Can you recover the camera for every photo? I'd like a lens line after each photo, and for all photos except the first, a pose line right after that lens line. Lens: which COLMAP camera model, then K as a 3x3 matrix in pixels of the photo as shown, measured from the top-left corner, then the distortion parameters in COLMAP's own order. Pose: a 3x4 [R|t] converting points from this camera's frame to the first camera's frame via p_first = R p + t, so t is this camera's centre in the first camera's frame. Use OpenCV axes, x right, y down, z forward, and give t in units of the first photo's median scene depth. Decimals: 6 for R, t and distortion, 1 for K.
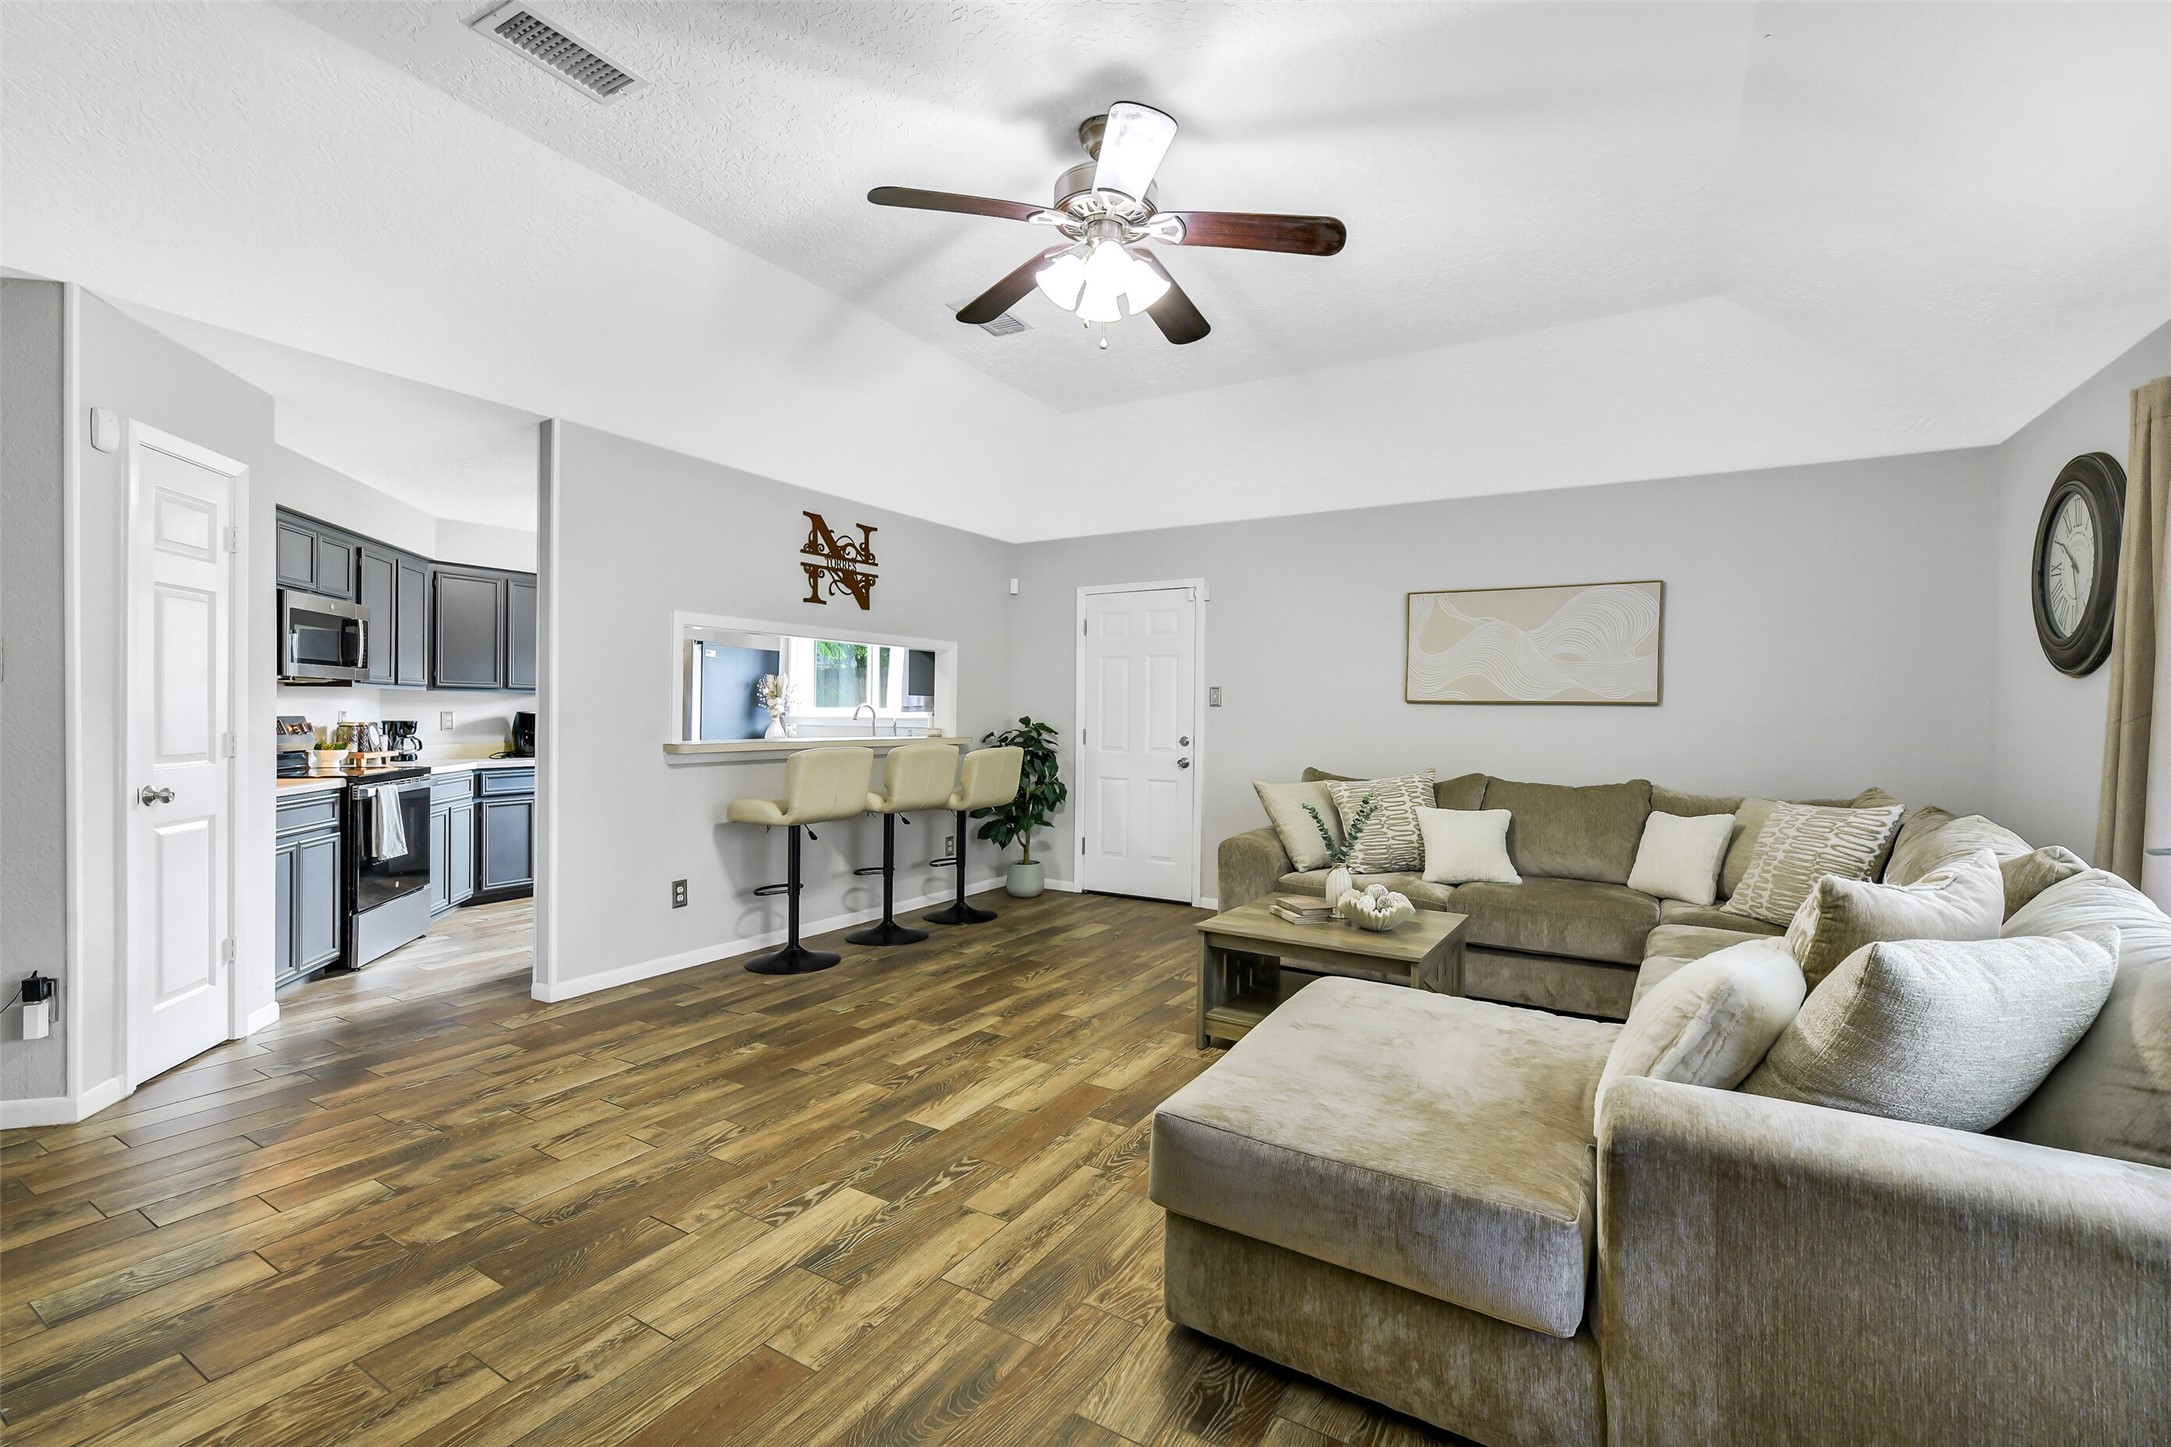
lens RADIAL K [[938.8, 0, 1090.3], [0, 938.8, 719.3], [0, 0, 1]] dist [0.001201, -0.001600]
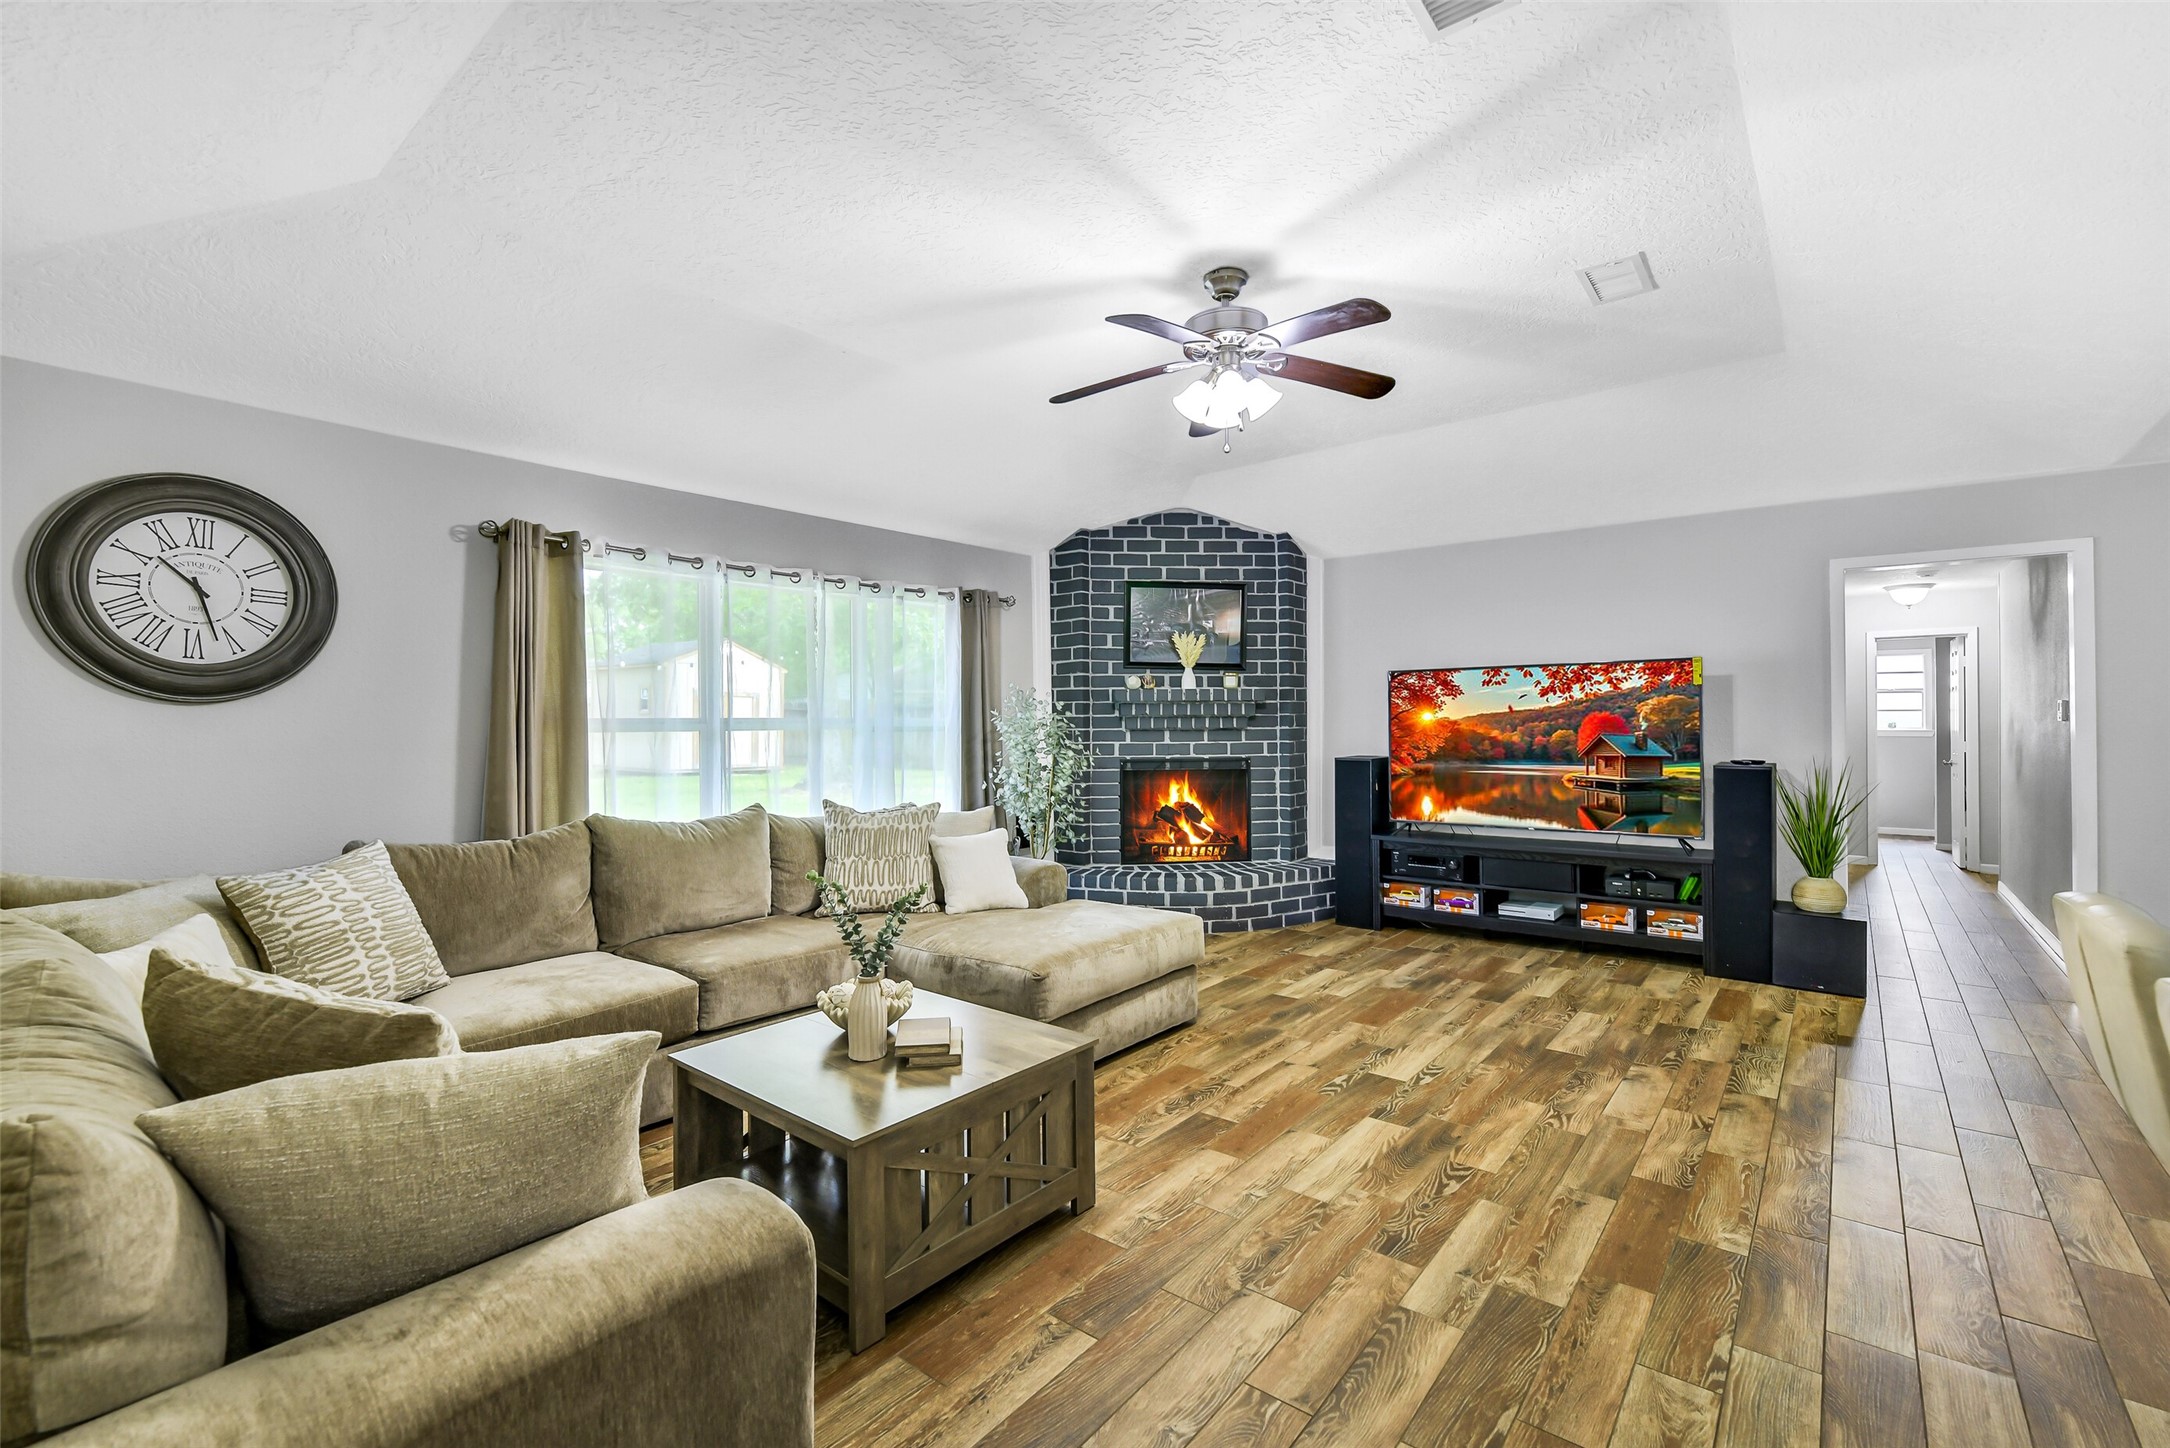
lens RADIAL K [[938.3, 0, 1079.1], [0, 938.3, 721.5], [0, 0, 1]] dist [0.001201, -0.001600]
pose [[-0.989348, -0.006160, 0.145441, 0.021285], [-0.004538, 0.999924, 0.011481, -0.044395], [-0.145501, 0.010698, -0.989300, 1.888010]]
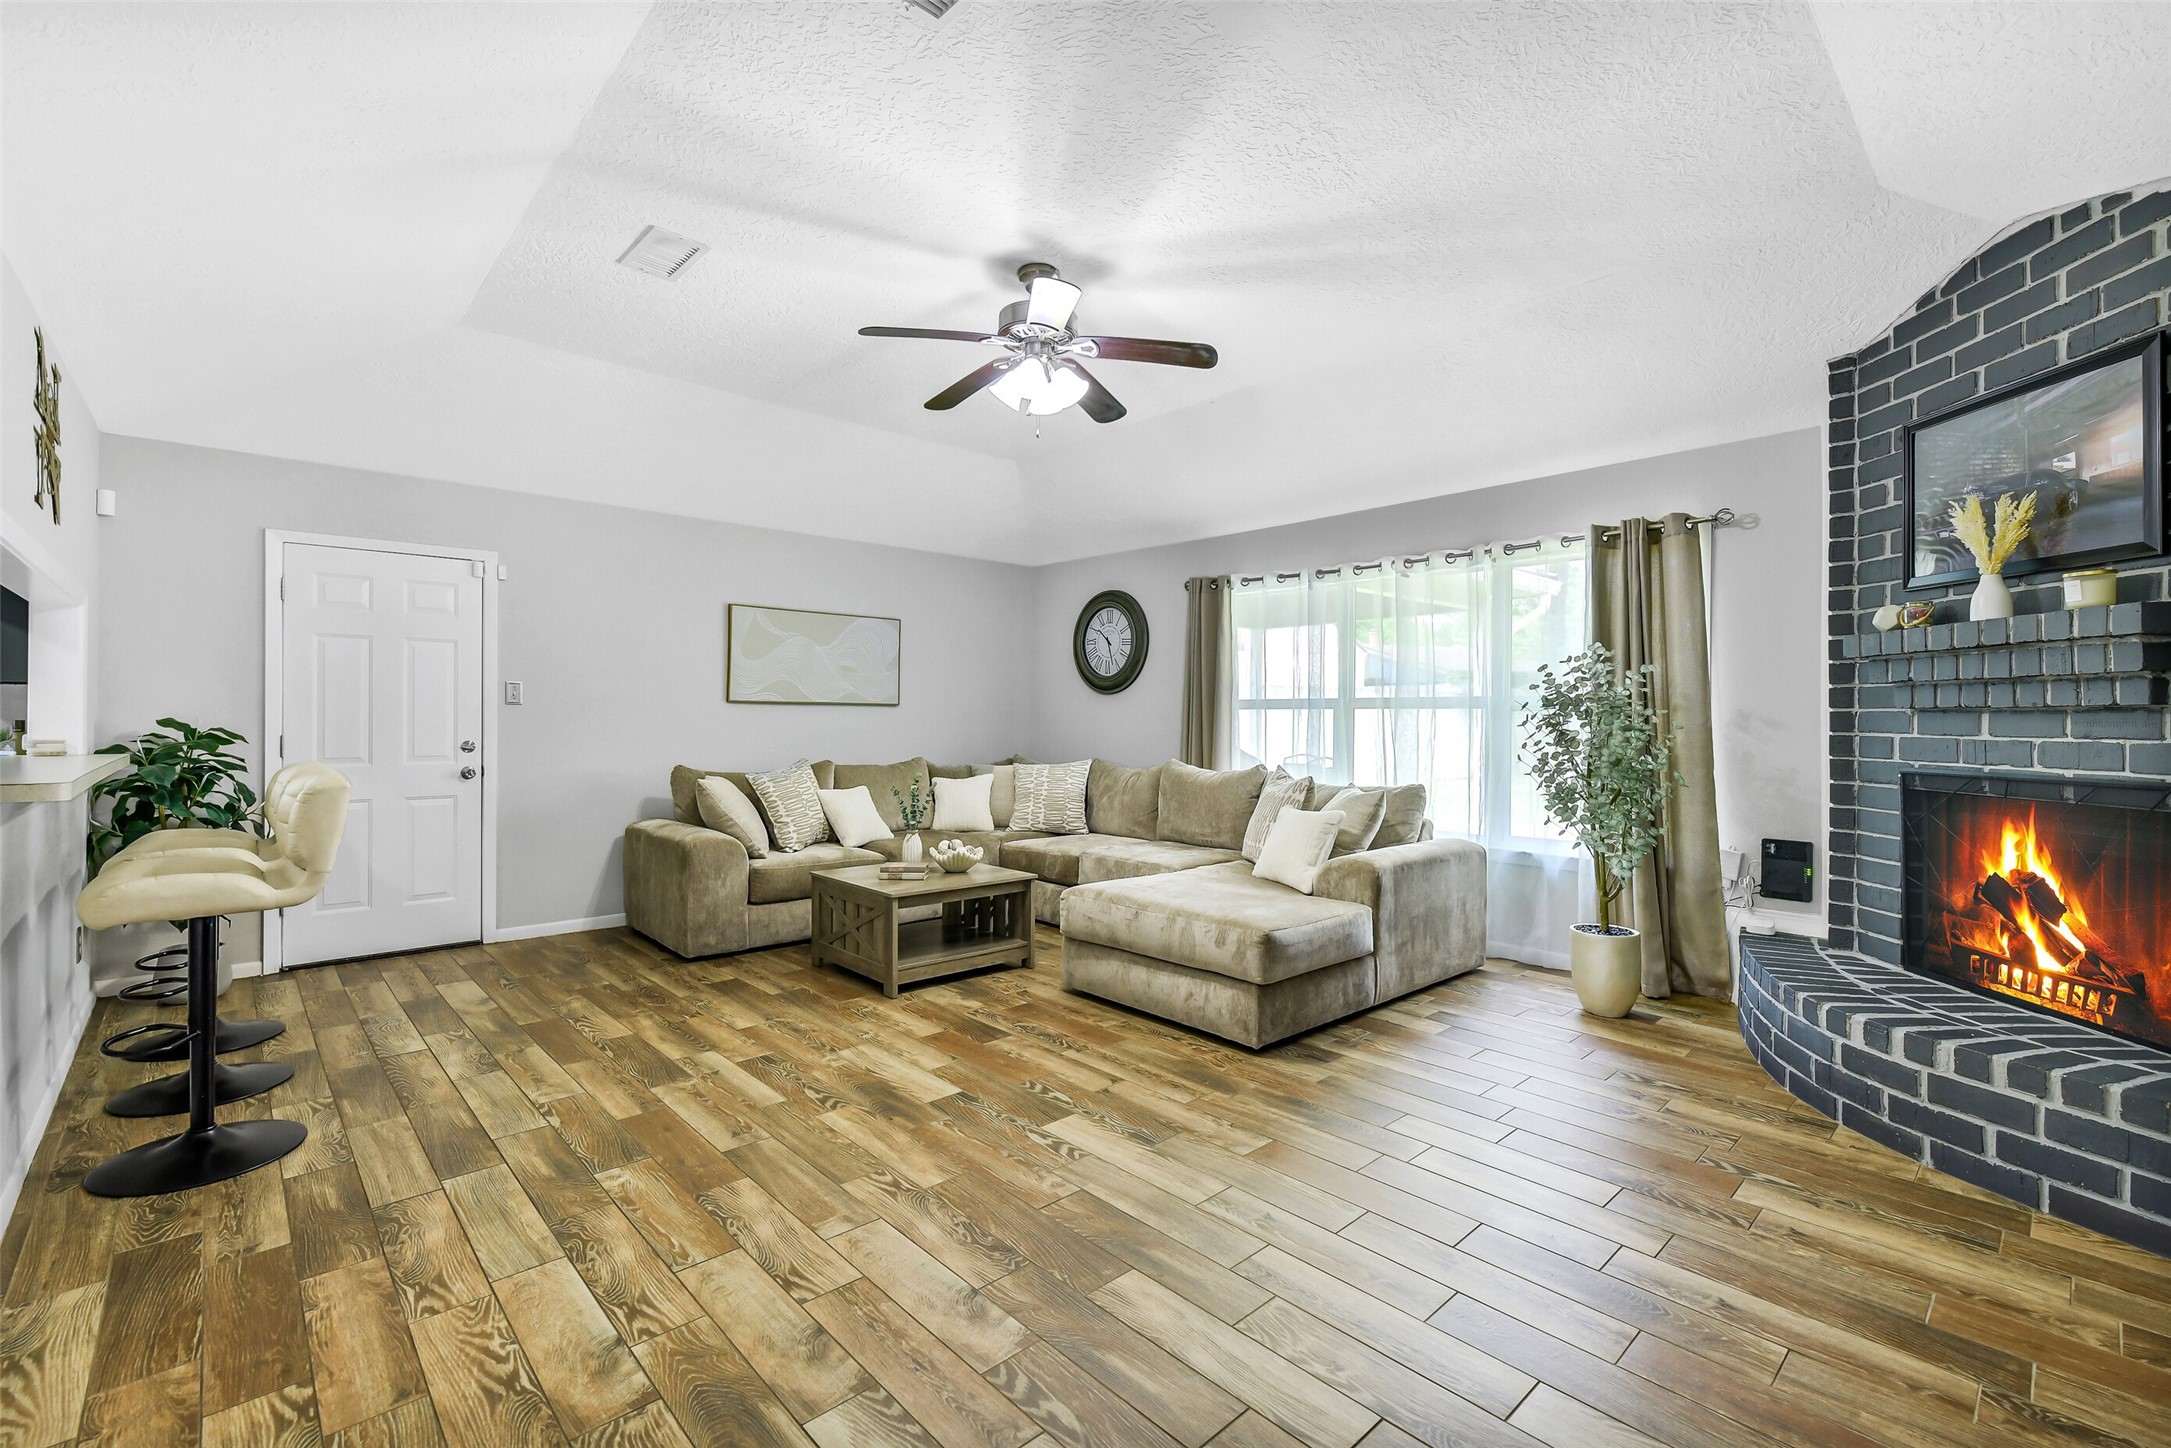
lens RADIAL K [[938.8, 0, 1094.8], [0, 938.8, 717.9], [0, 0, 1]] dist [0.001201, -0.001600]
pose [[0.271509, -0.009553, 0.962388, -1.028915], [0.005681, 0.999949, 0.008324, -0.010000], [-0.962419, 0.003207, 0.271550, 0.476075]]
